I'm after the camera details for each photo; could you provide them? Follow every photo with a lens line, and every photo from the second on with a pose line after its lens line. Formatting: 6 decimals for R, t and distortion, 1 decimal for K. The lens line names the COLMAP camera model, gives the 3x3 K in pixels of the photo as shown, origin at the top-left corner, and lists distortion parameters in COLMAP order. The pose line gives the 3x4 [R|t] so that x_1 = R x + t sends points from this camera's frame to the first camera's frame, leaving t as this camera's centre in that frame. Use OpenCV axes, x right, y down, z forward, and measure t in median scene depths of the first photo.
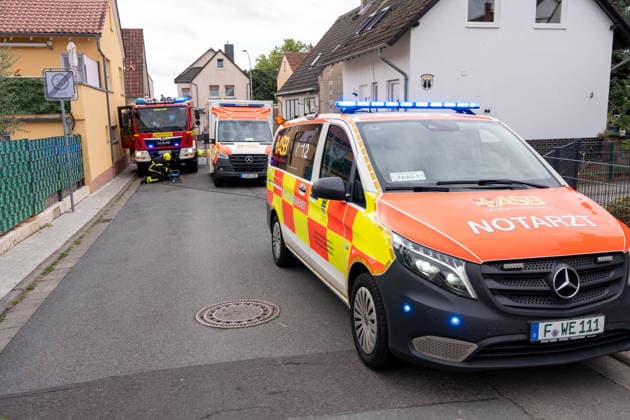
lens RADIAL K [[540.9, 0, 315.0], [0, 540.9, 210.0], [0, 0, 1]] dist [-0.004981, -0.001592]
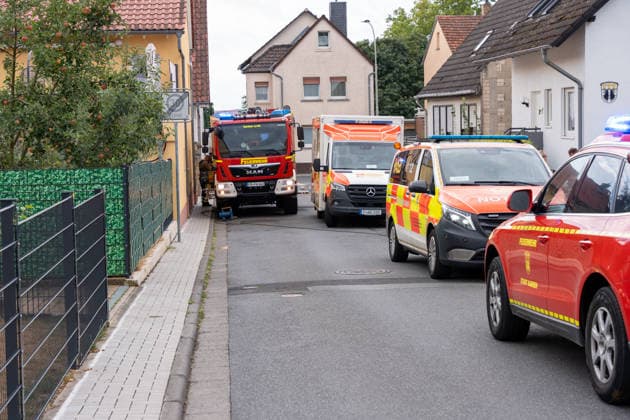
lens RADIAL K [[1206.6, 0, 315.0], [0, 1206.6, 210.0], [0, 0, 1]] dist [0.036373, 0.114984]
pose [[0.986319, 0.011408, -0.164456, 0.068402], [-0.028163, 0.994597, -0.099914, 0.087249], [0.162427, 0.103179, 0.981311, -0.576801]]
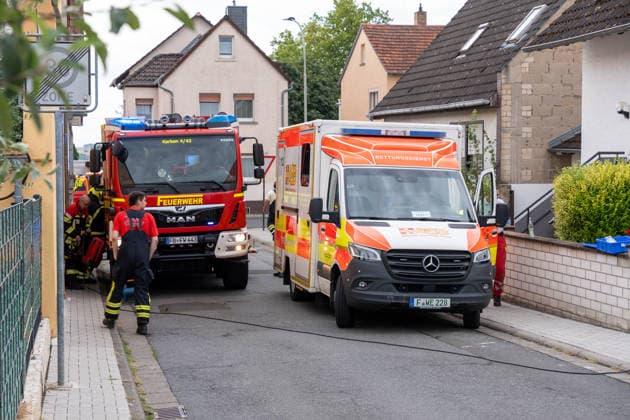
lens RADIAL K [[1206.6, 0, 315.0], [0, 1206.6, 210.0], [0, 0, 1]] dist [0.036373, 0.114984]
pose [[0.998801, 0.018366, -0.045388, -0.131364], [-0.024322, 0.990632, -0.134372, -0.005862], [0.042495, 0.135315, 0.989891, 0.063028]]
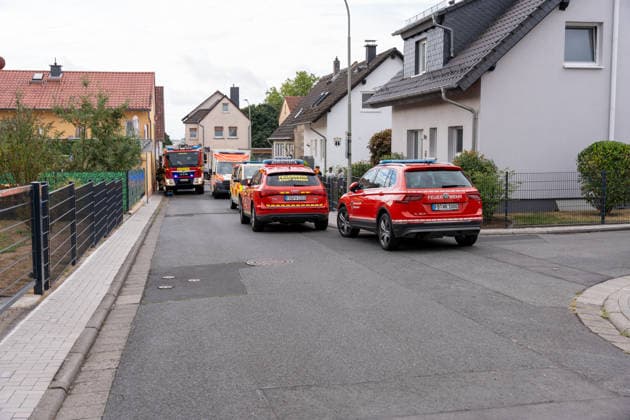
lens RADIAL K [[702.7, 0, 347.3], [0, 702.7, 211.3], [0, 0, 1]] dist [-0.093954, -0.000194]
pose [[0.999794, 0.020229, -0.001687, 0.204913], [-0.020299, 0.996102, -0.085839, 0.149495], [-0.000056, 0.085856, 0.996308, -1.029828]]
